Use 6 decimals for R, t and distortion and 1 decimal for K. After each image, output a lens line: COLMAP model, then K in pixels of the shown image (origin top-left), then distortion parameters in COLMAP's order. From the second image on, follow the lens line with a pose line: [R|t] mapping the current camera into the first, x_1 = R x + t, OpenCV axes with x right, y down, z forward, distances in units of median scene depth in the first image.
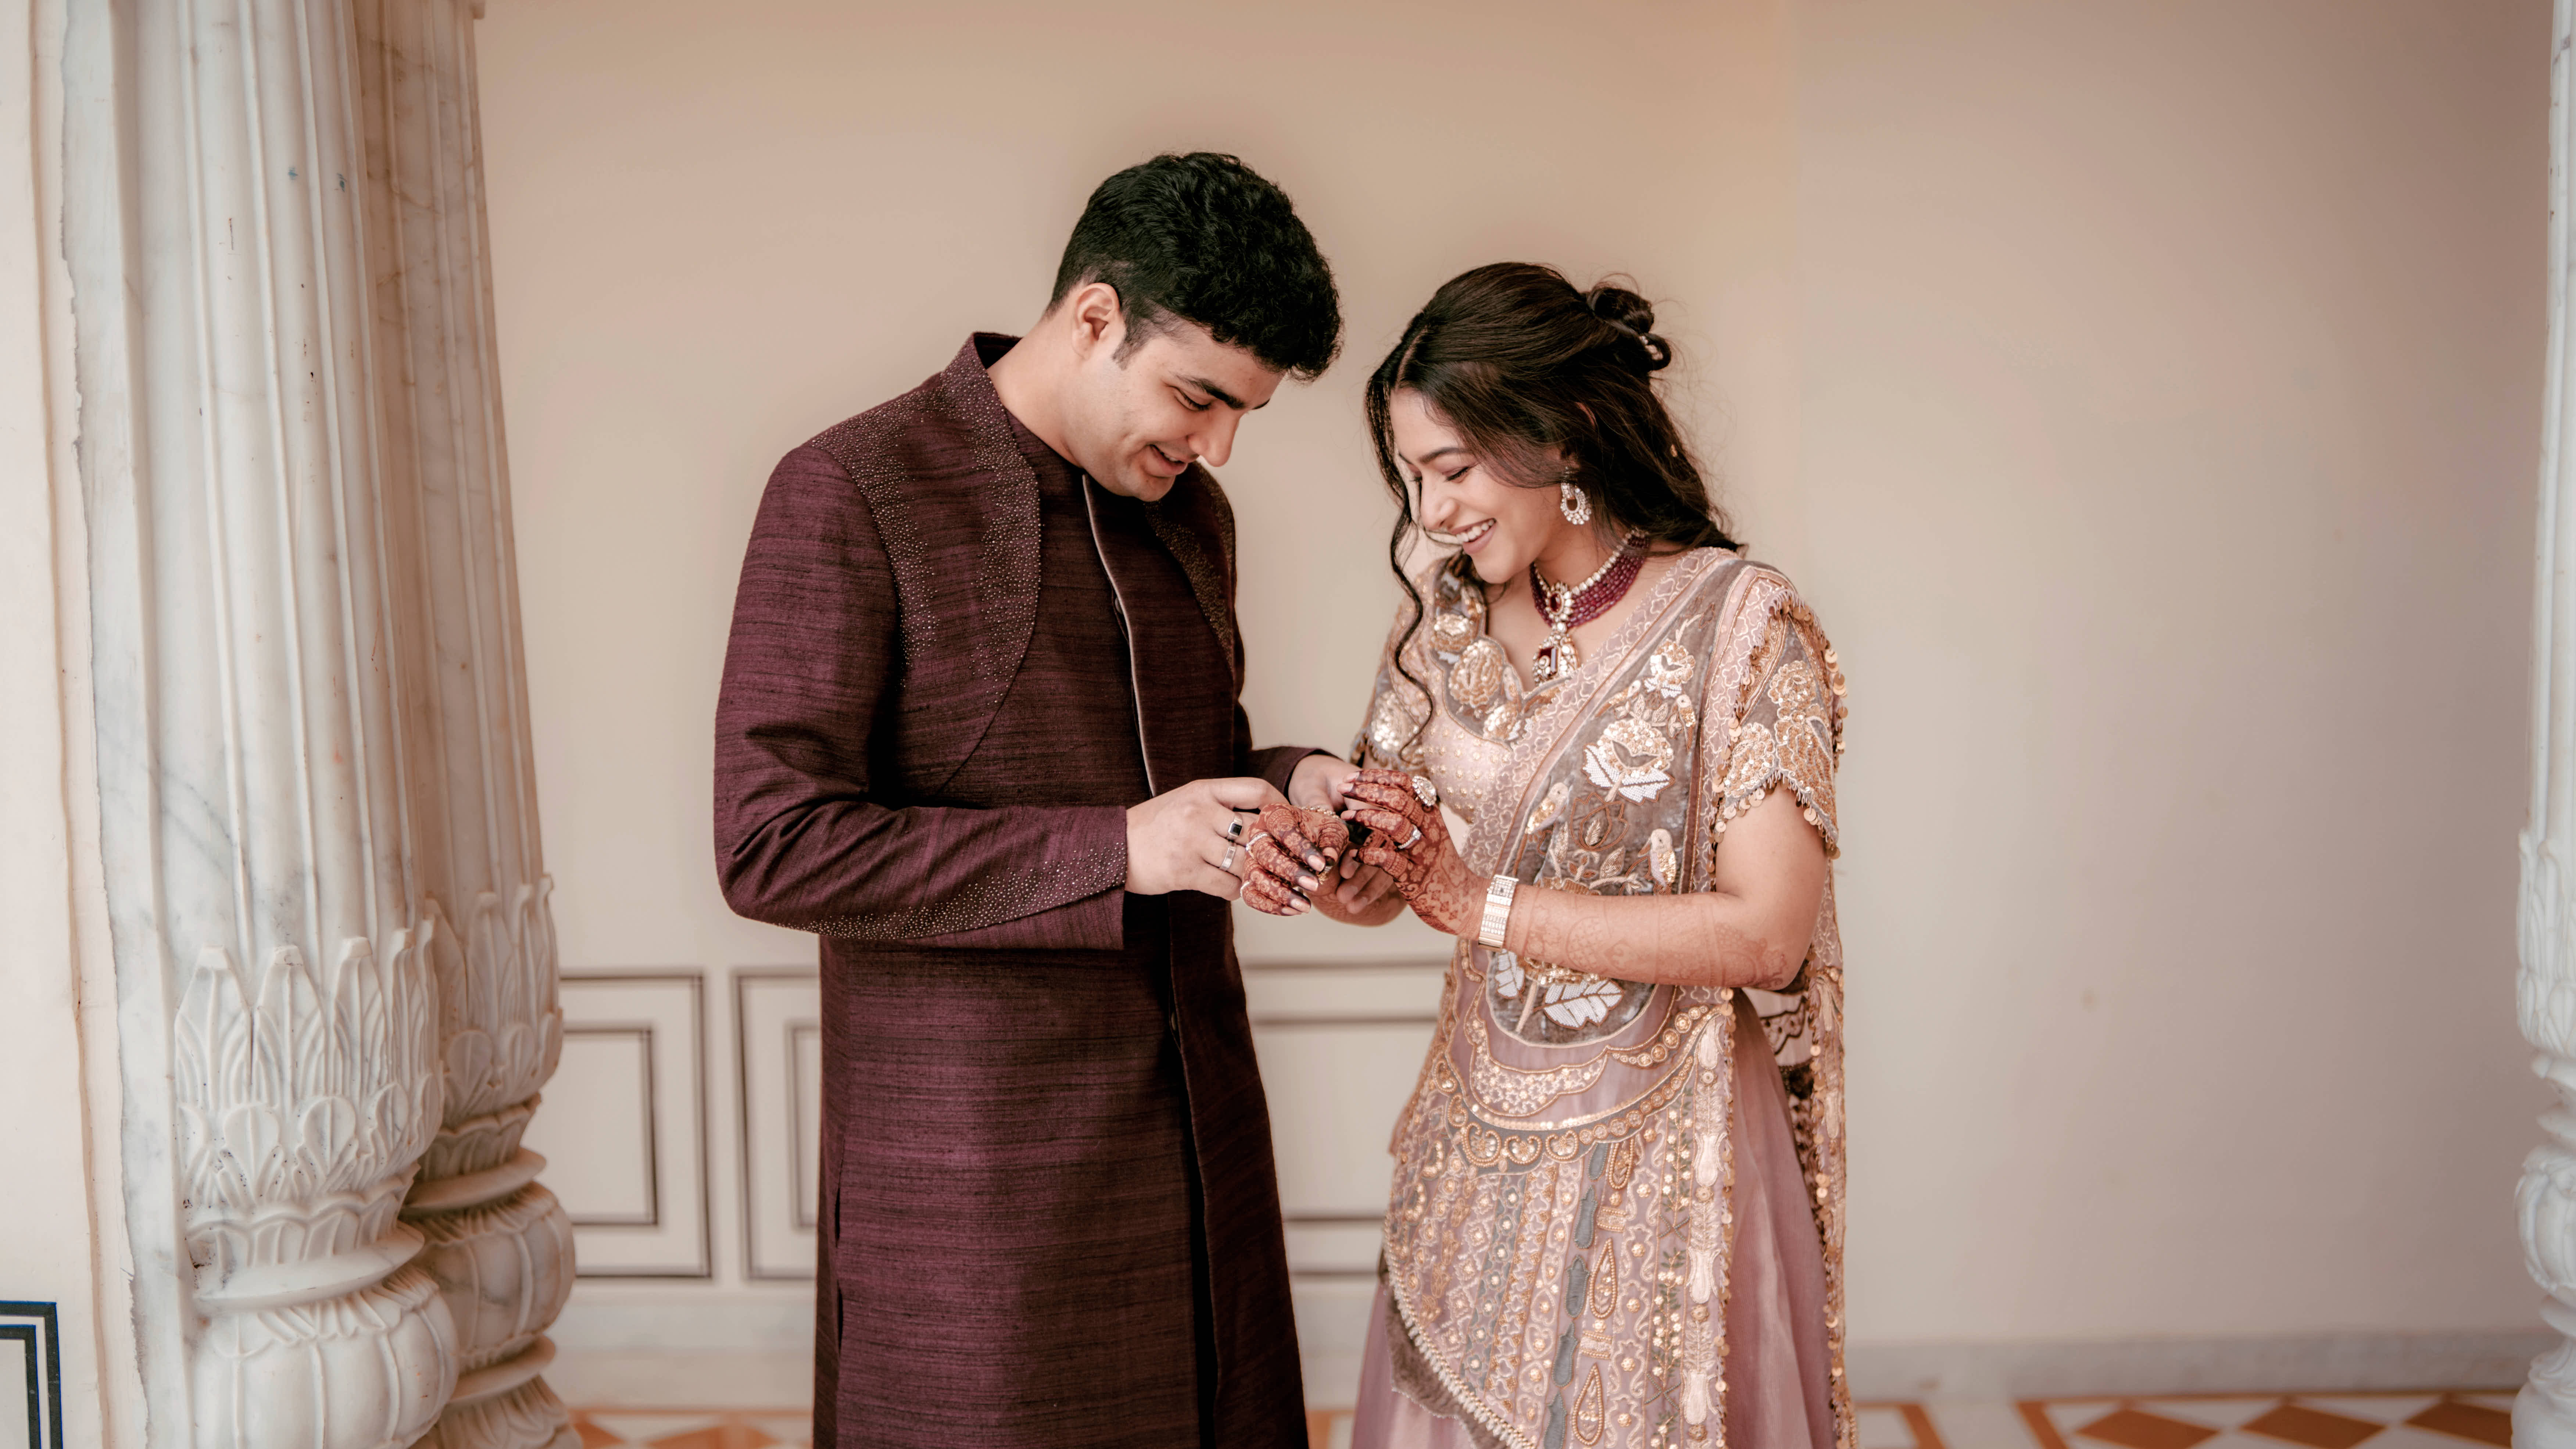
lens RADIAL K [[2584.8, 0, 1281.7], [0, 2584.8, 710.2], [0, 0, 1]] dist [-0.133226, 0.159193]
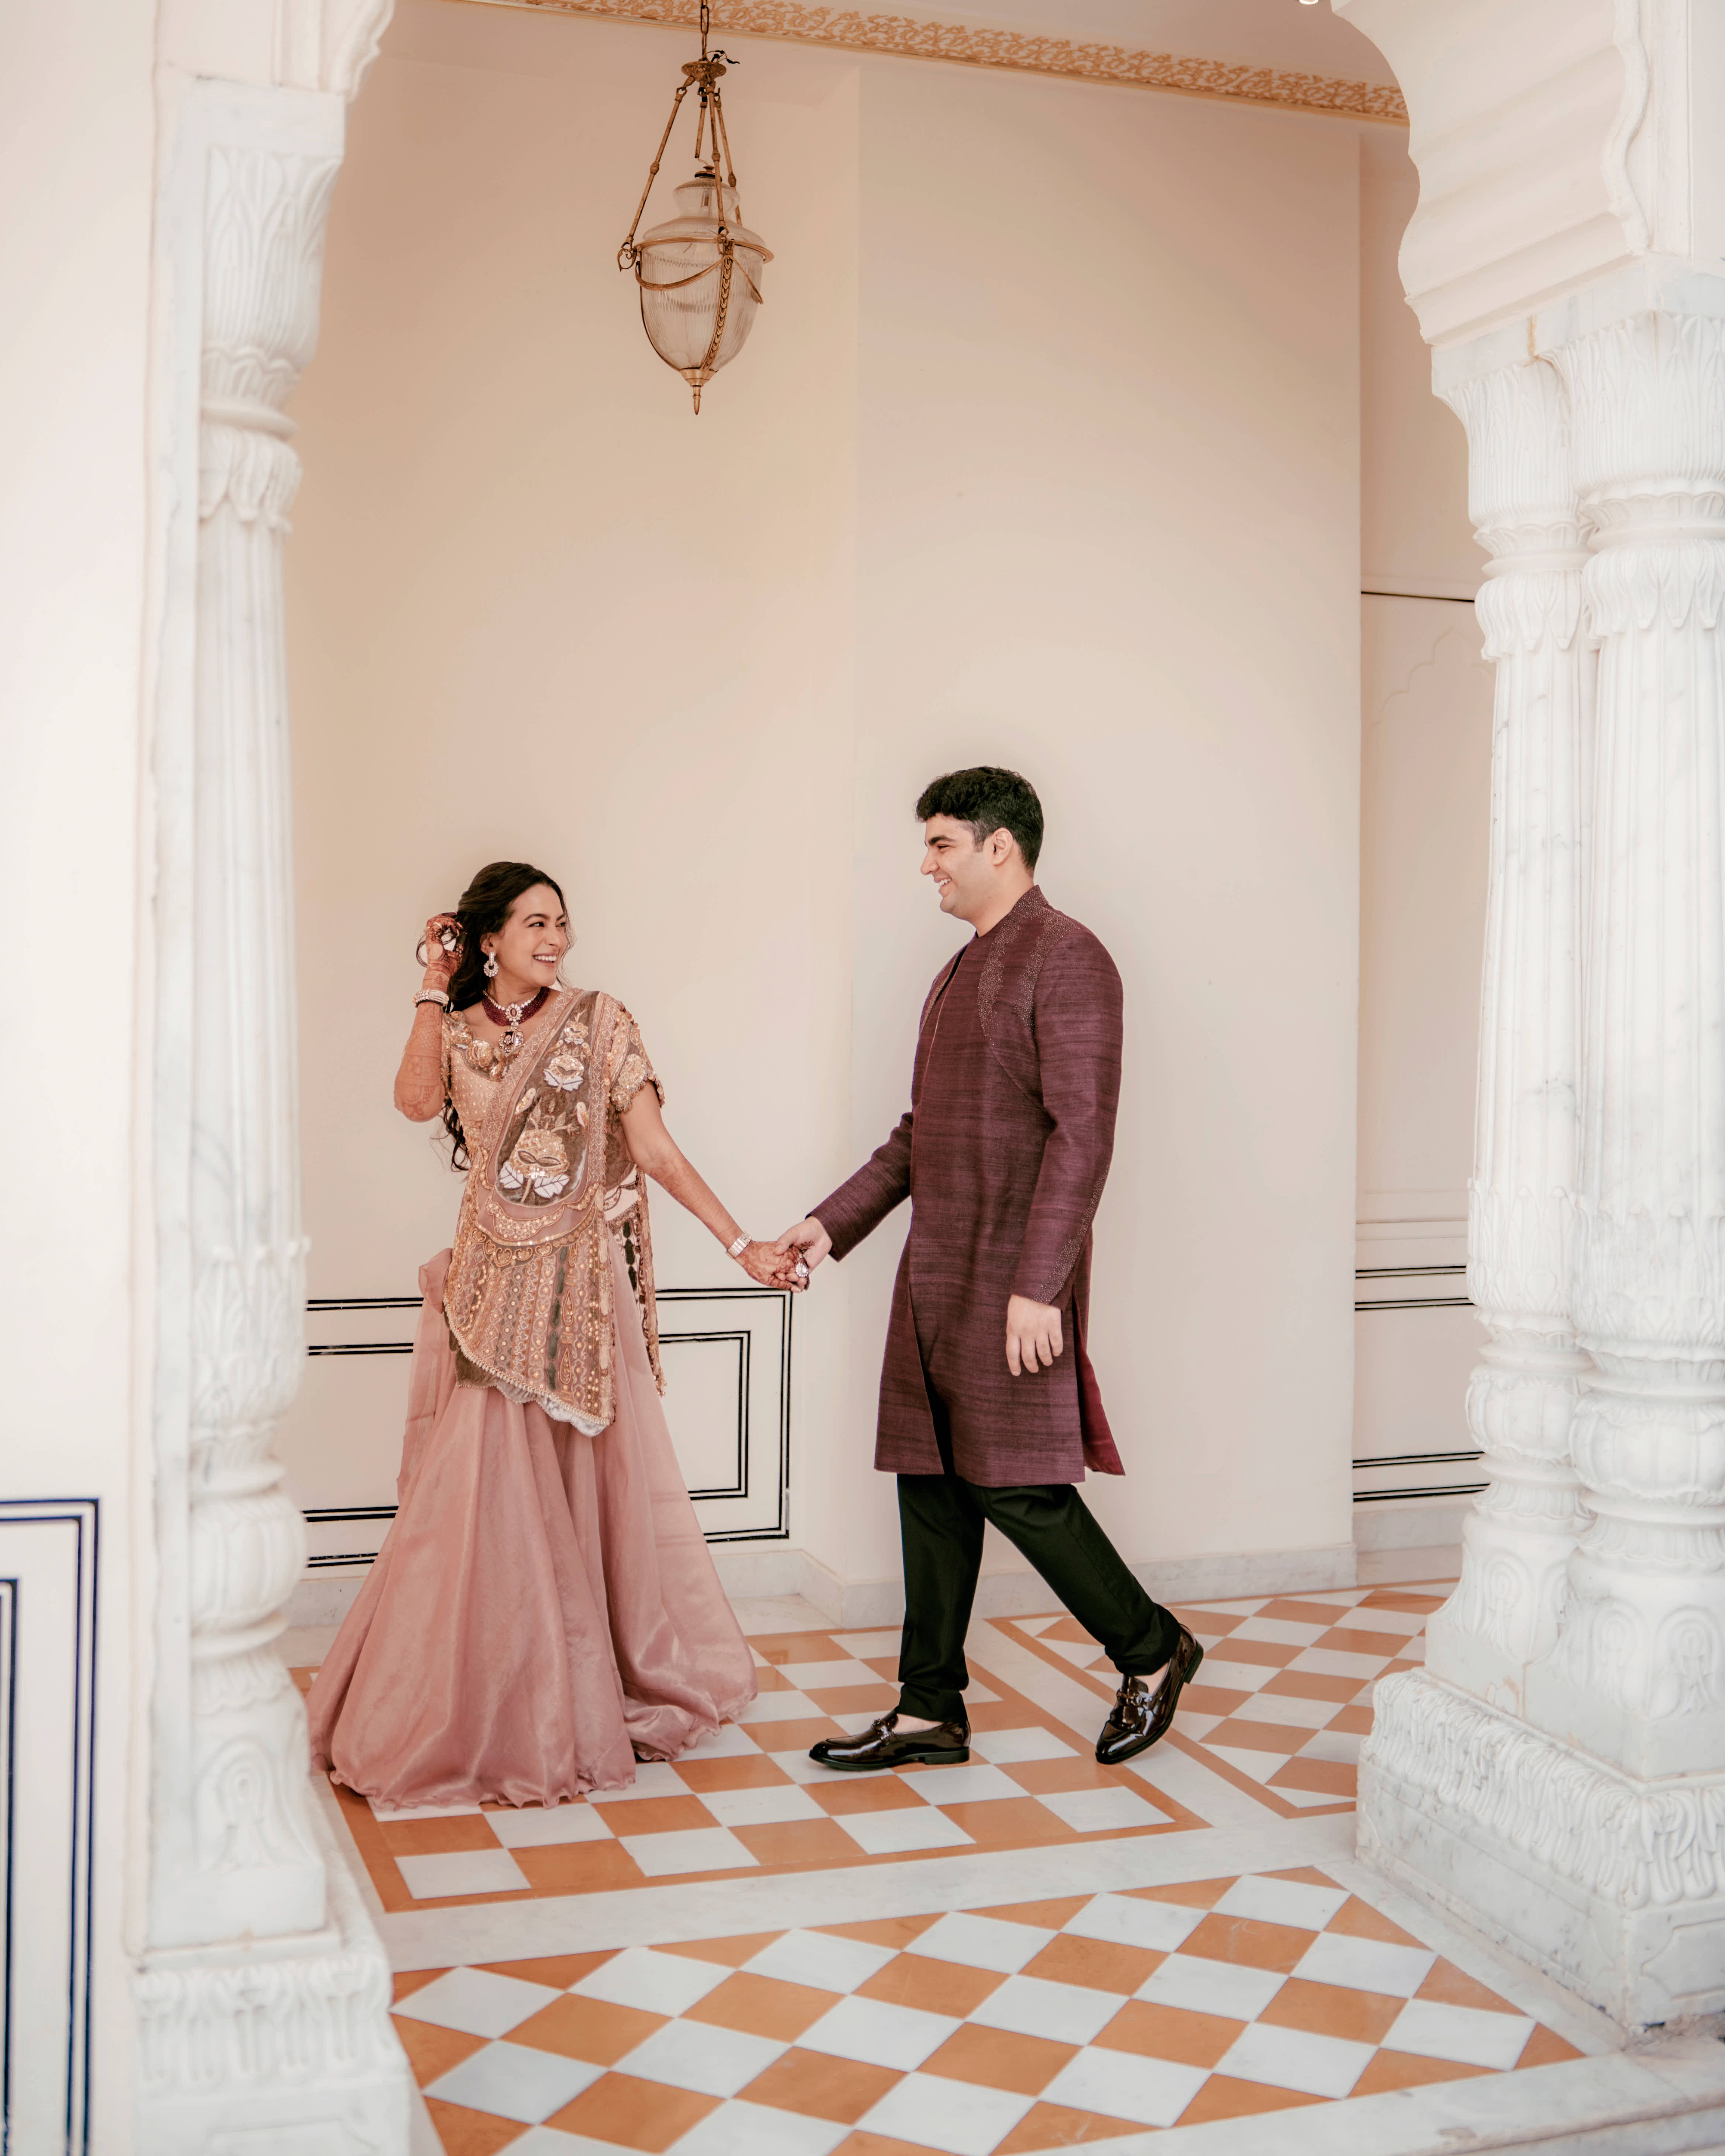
lens RADIAL K [[2572.8, 0, 862.0], [0, 2572.8, 915.6], [0, 0, 1]] dist [-0.138570, 0.159665]
pose [[0.921733, 0.044189, 0.385300, -0.651534], [-0.015764, 0.996935, -0.076625, 0.010469], [-0.387506, 0.064554, 0.919604, -0.501001]]
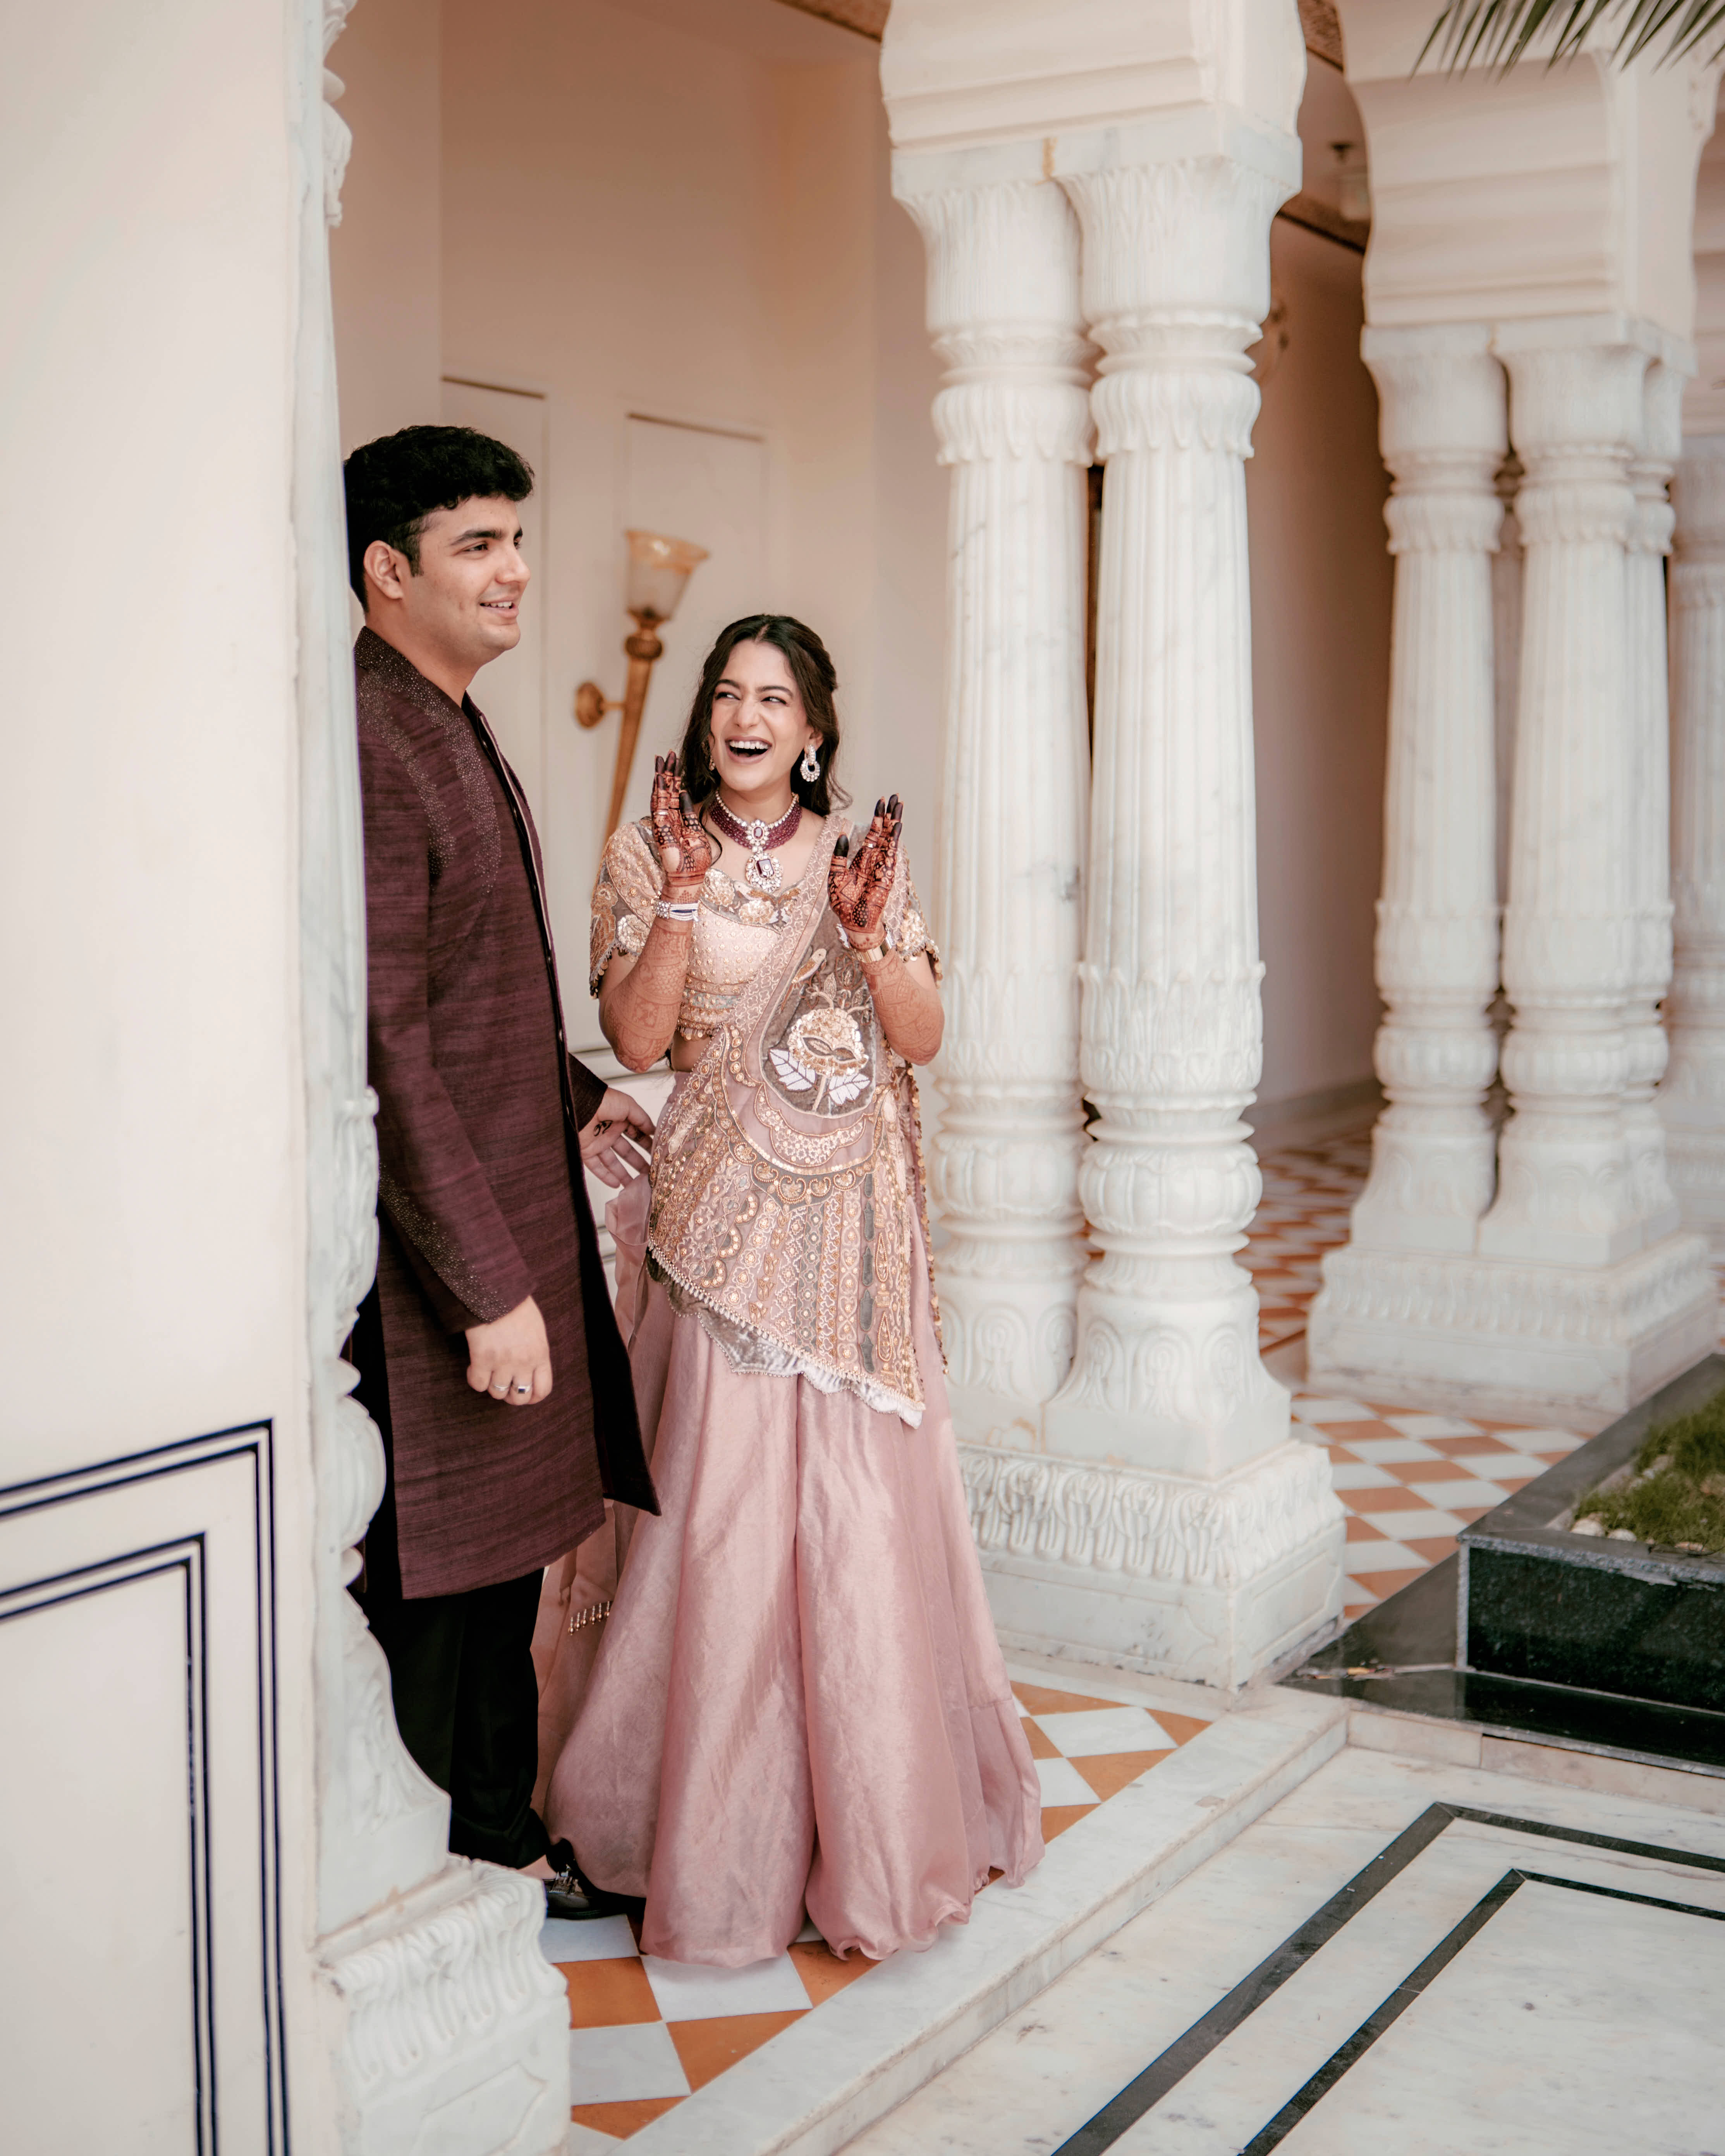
lens RADIAL K [[2700.8, 0, 867.4], [0, 2700.8, 959.6], [0, 0, 1]] dist [-0.135505, 0.141233]
pose [[0.475453, -0.032020, 0.879158, -1.423883], [0.027989, 0.999382, 0.021262, 0.006280], [-0.879296, 0.014497, 0.476055, 0.168490]]
